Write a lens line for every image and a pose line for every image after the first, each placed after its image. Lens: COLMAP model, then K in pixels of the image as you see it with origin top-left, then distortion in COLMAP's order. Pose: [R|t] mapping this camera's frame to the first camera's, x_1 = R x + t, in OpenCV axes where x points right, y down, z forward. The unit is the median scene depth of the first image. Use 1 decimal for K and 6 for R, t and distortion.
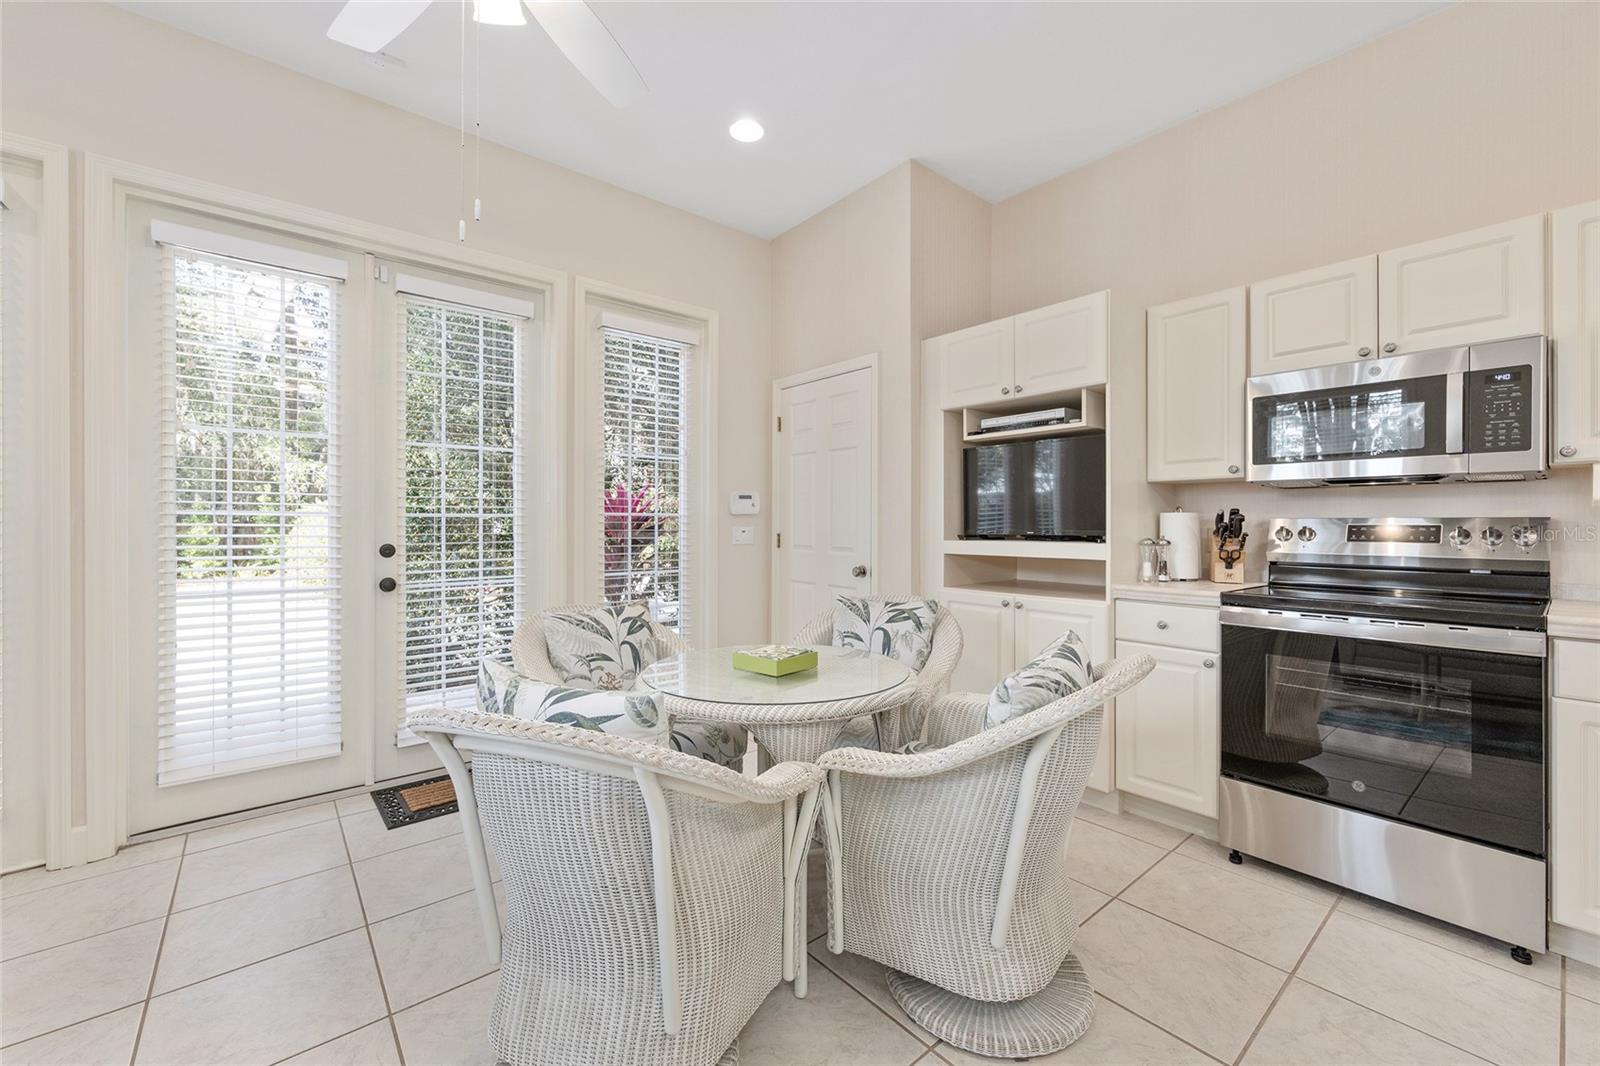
lens RADIAL K [[644.7, 0, 802.7], [0, 644.7, 527.9], [0, 0, 1]] dist [-0.000918, 0.000117]
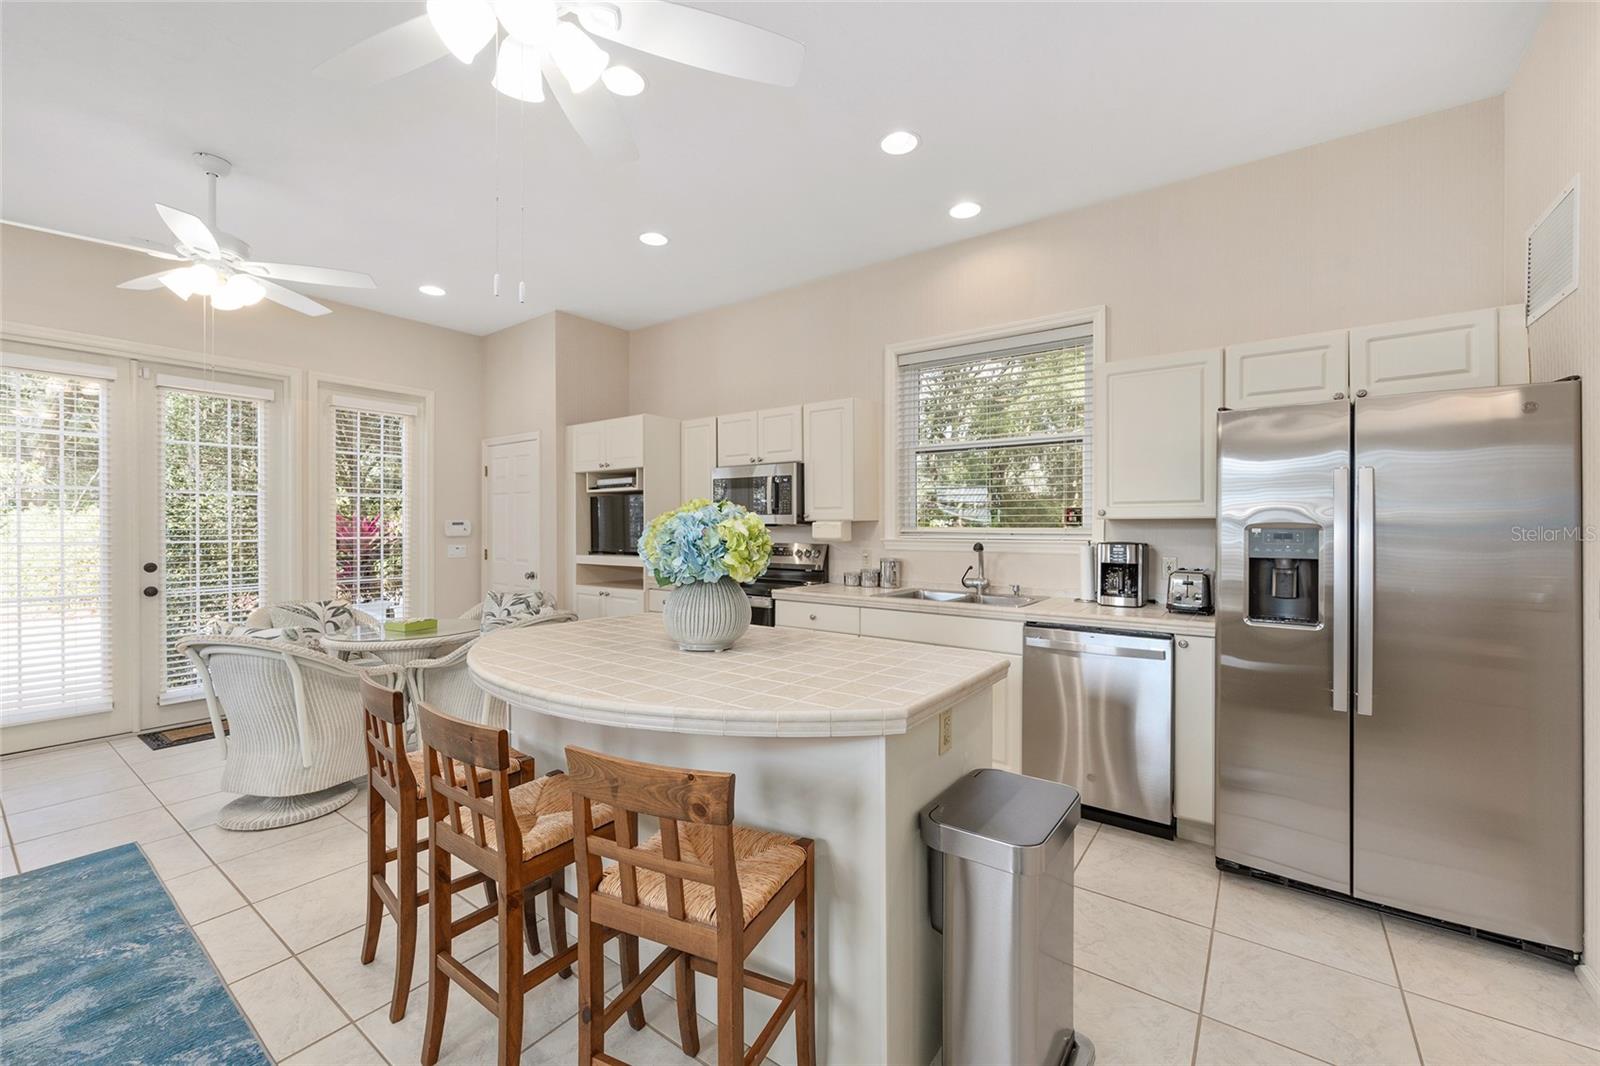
lens RADIAL K [[640.8, 0, 800.0], [0, 640.8, 533.0], [0, 0, 1]] dist [0.001430, 0.000585]
pose [[0.971345, -0.003526, 0.237647, 0.415335], [0.002678, 0.999989, 0.003893, -0.043191], [-0.237658, -0.003145, 0.971344, -0.723743]]
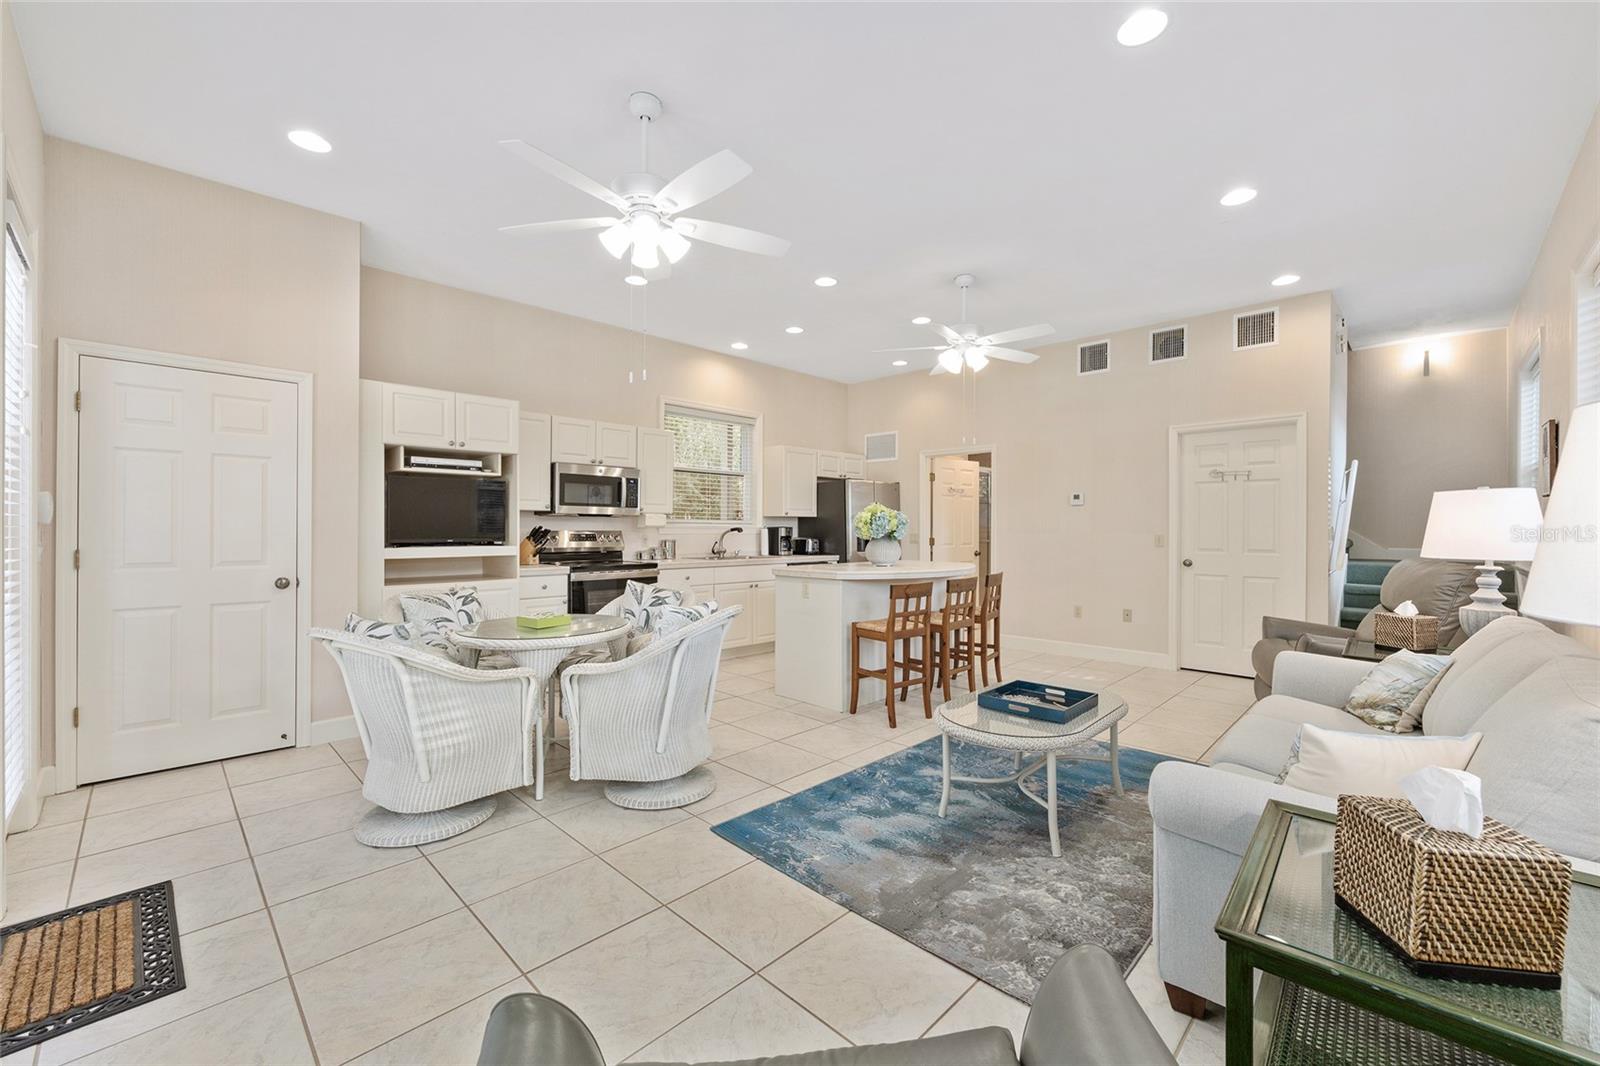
lens RADIAL K [[644.7, 0, 802.7], [0, 644.7, 527.9], [0, 0, 1]] dist [-0.000918, 0.000117]
pose [[-0.093584, -0.001655, 0.995610, -1.199830], [0.002335, 0.999996, 0.001882, -0.022693], [-0.995609, 0.002500, -0.093580, 0.345925]]
